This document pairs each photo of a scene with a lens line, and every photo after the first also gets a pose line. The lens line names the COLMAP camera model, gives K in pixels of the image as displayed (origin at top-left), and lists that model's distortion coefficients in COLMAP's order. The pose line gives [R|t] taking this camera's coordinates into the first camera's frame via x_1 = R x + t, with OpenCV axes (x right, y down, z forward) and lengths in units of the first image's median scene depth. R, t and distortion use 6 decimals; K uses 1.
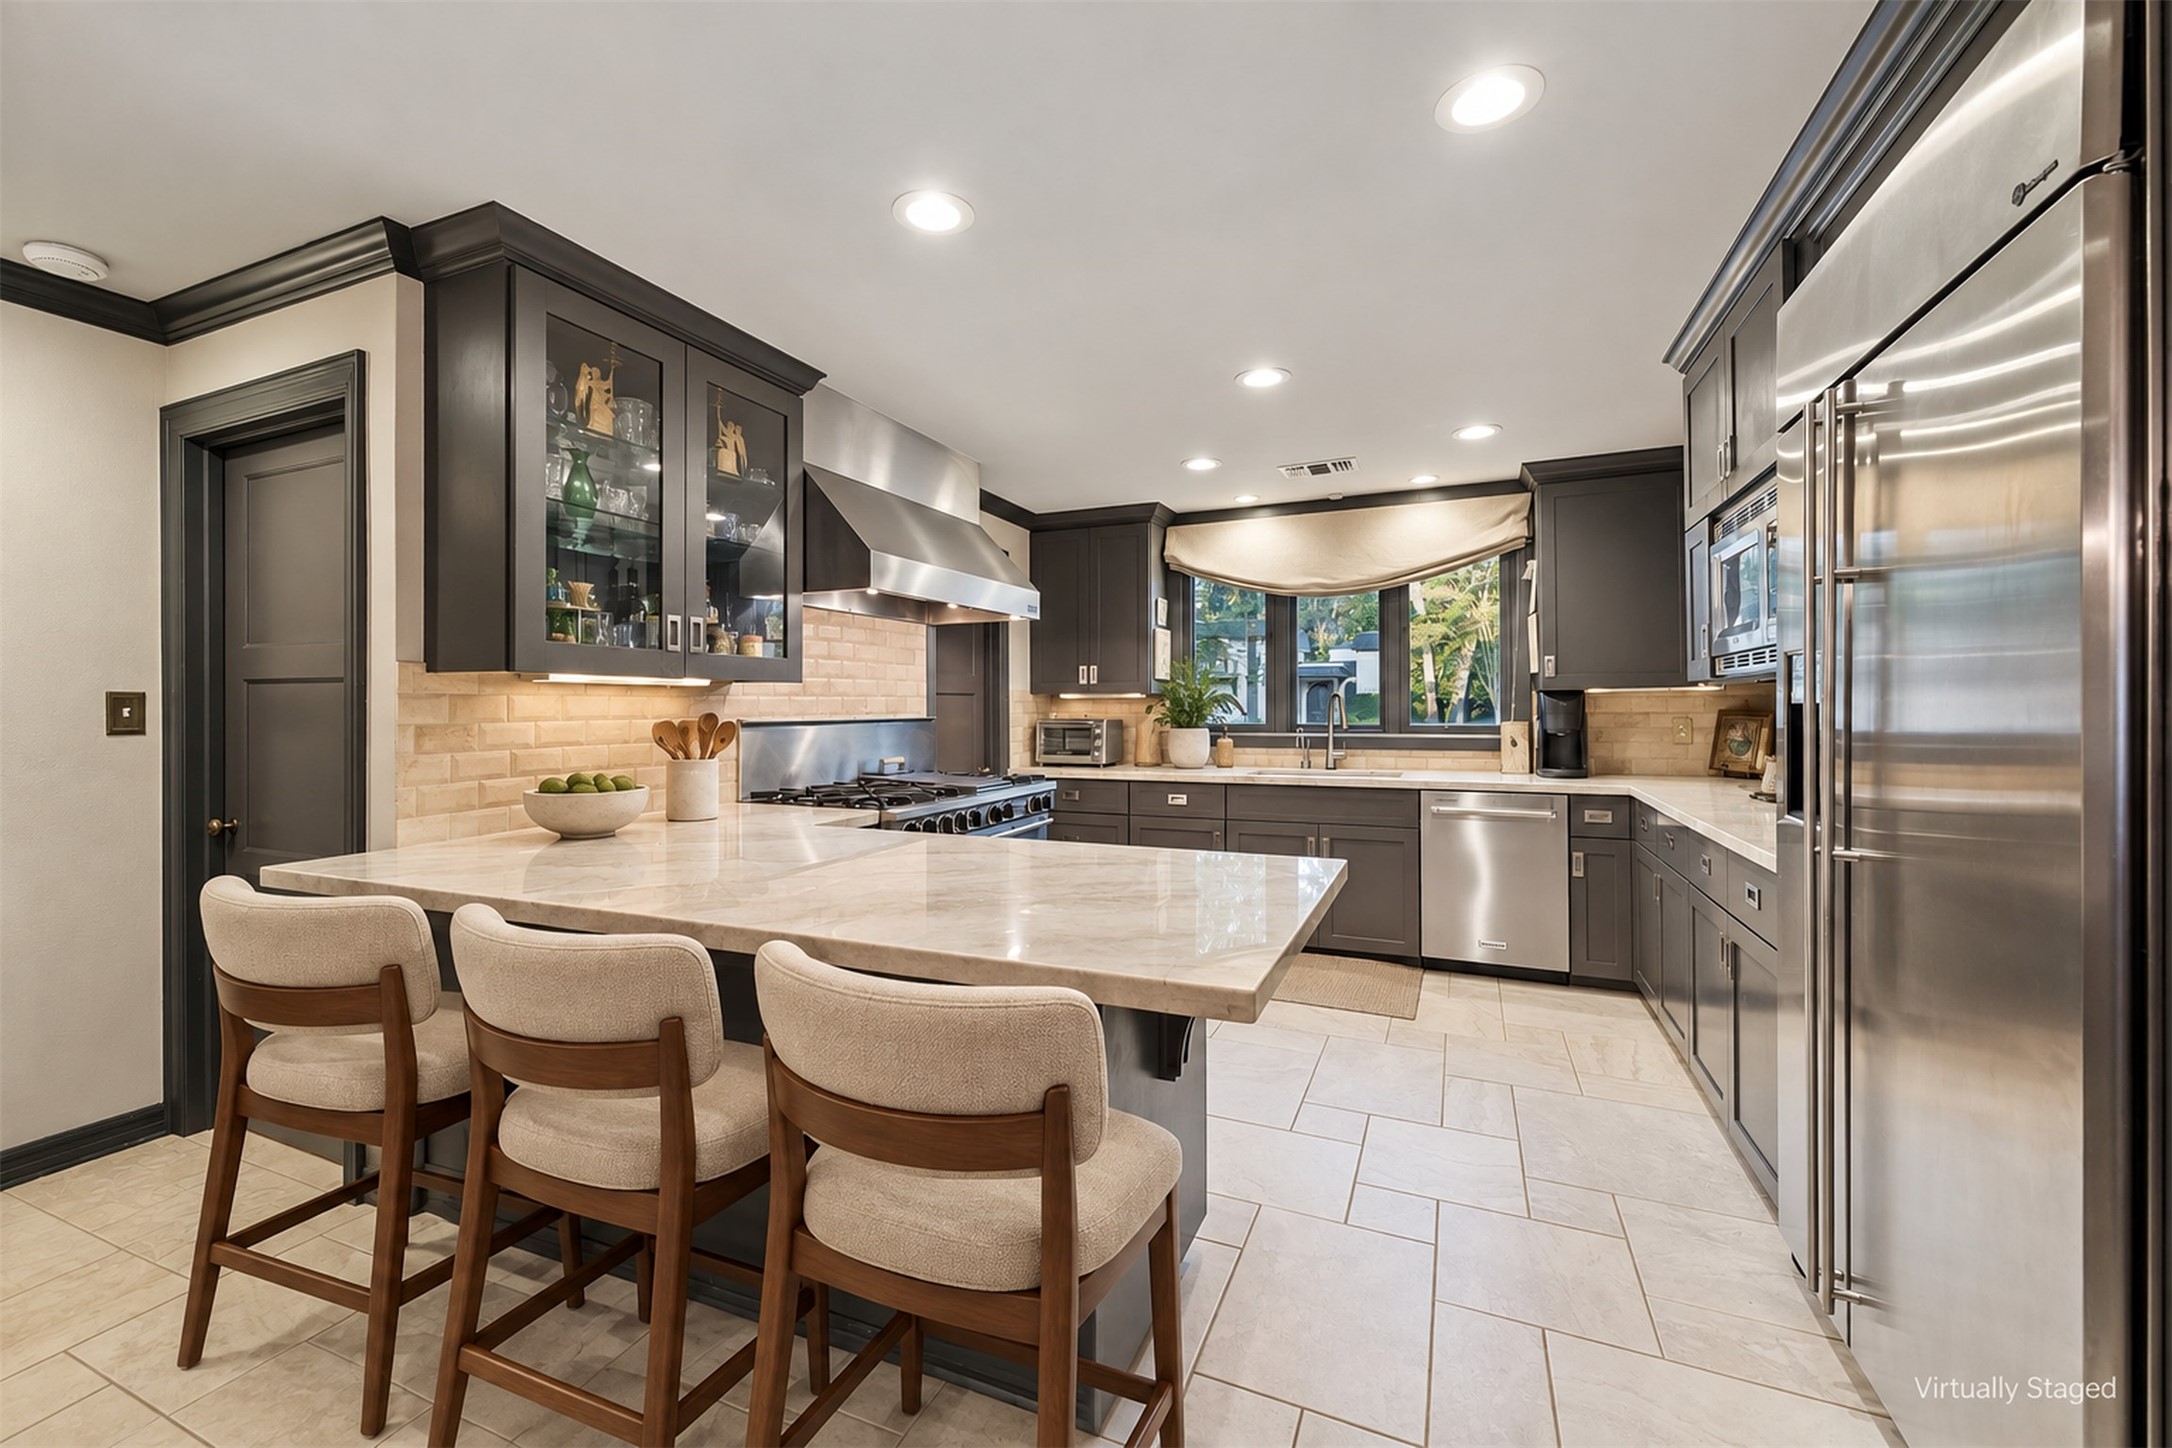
lens RADIAL K [[855.0, 0, 1094.5], [0, 855.0, 711.2], [0, 0, 1]] dist [0.000039, -0.000990]
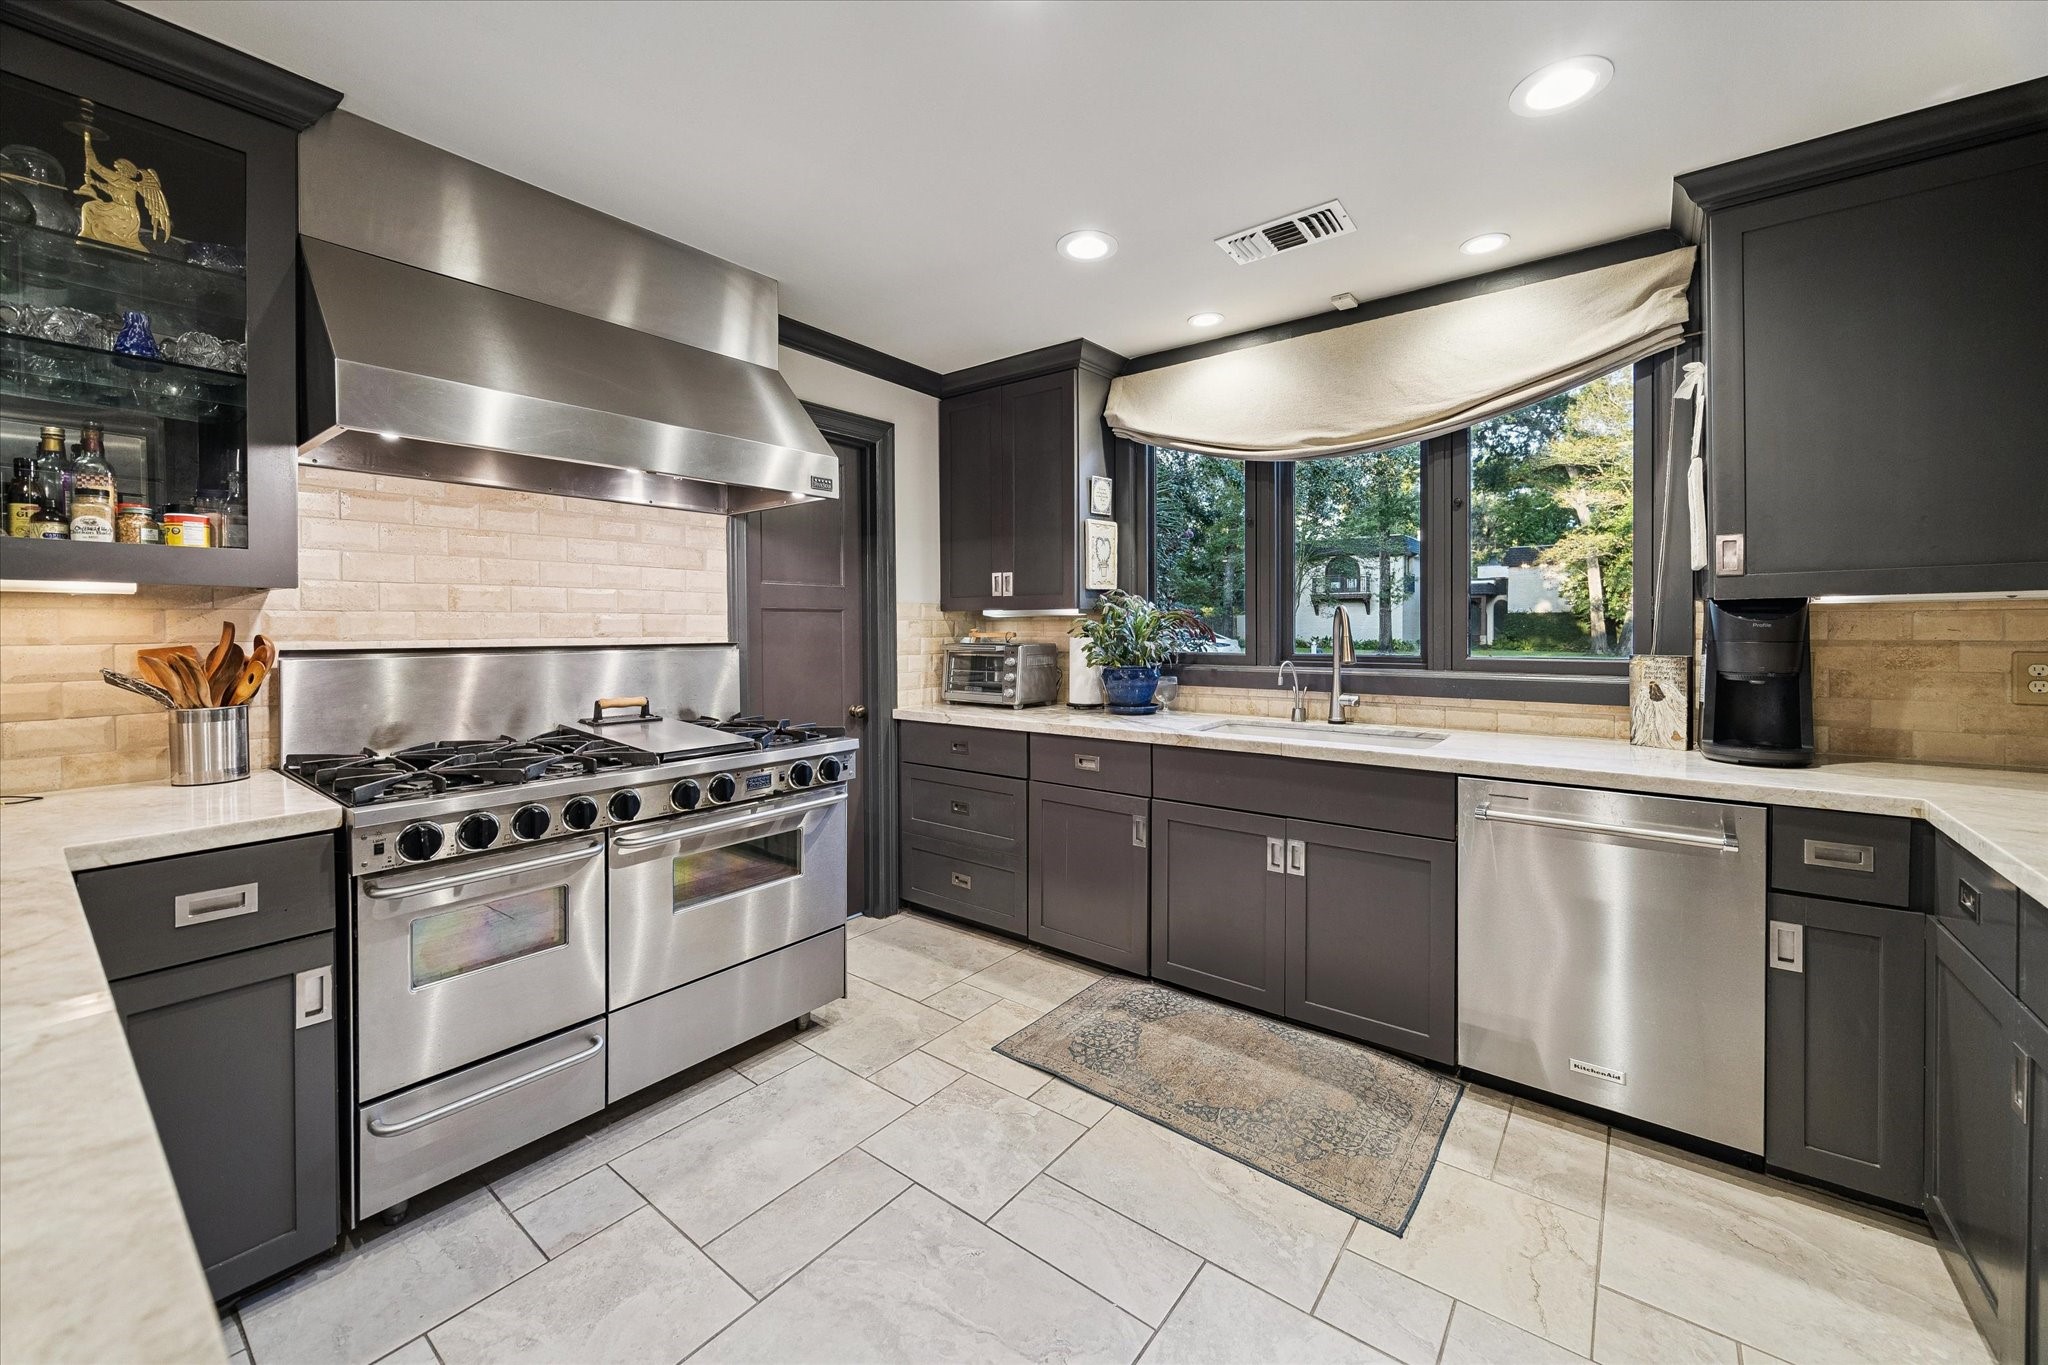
lens RADIAL K [[806.2, 0, 1026.1], [0, 806.2, 637.9], [0, 0, 1]] dist [0.000039, -0.000990]
pose [[0.969484, 0.005991, -0.245083, 0.209911], [-0.003669, 0.999944, 0.009930, -0.003338], [0.245129, -0.008728, 0.969451, 0.368969]]
